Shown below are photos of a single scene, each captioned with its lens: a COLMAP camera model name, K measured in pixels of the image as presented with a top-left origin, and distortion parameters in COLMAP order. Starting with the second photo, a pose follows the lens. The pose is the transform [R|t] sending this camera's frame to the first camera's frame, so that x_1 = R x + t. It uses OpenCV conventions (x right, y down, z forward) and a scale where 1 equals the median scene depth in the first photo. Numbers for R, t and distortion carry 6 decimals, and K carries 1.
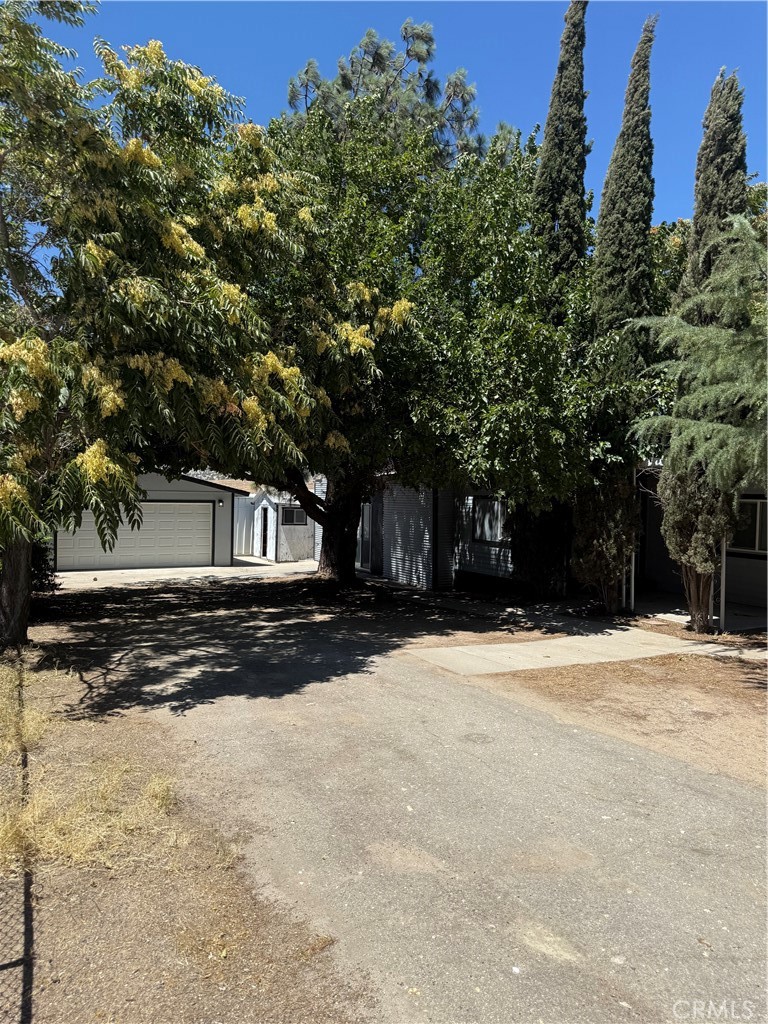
lens RADIAL K [[726.3, 0, 382.9], [0, 726.3, 486.6], [0, 0, 1]] dist [0.049376, -0.059635]
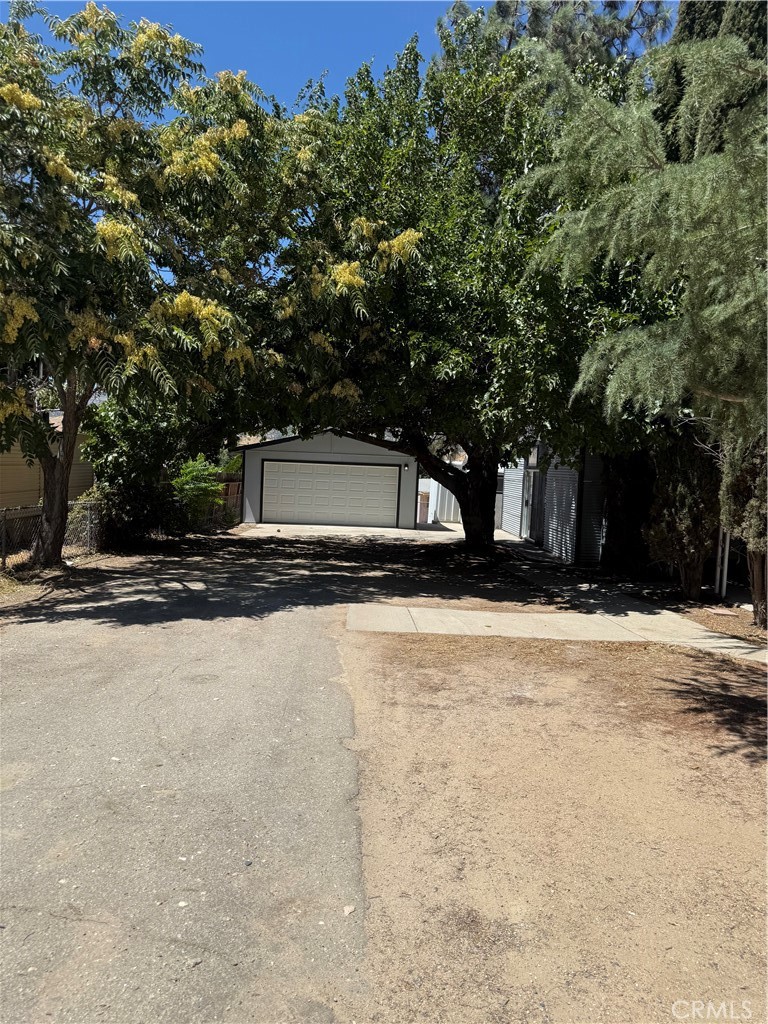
lens RADIAL K [[726.3, 0, 385.7], [0, 726.3, 507.0], [0, 0, 1]] dist [0.049376, -0.059635]
pose [[0.918017, 0.049280, -0.393466, 0.624759], [-0.025435, 0.997522, 0.065592, 0.049299], [0.395723, -0.050207, 0.916996, 0.212454]]
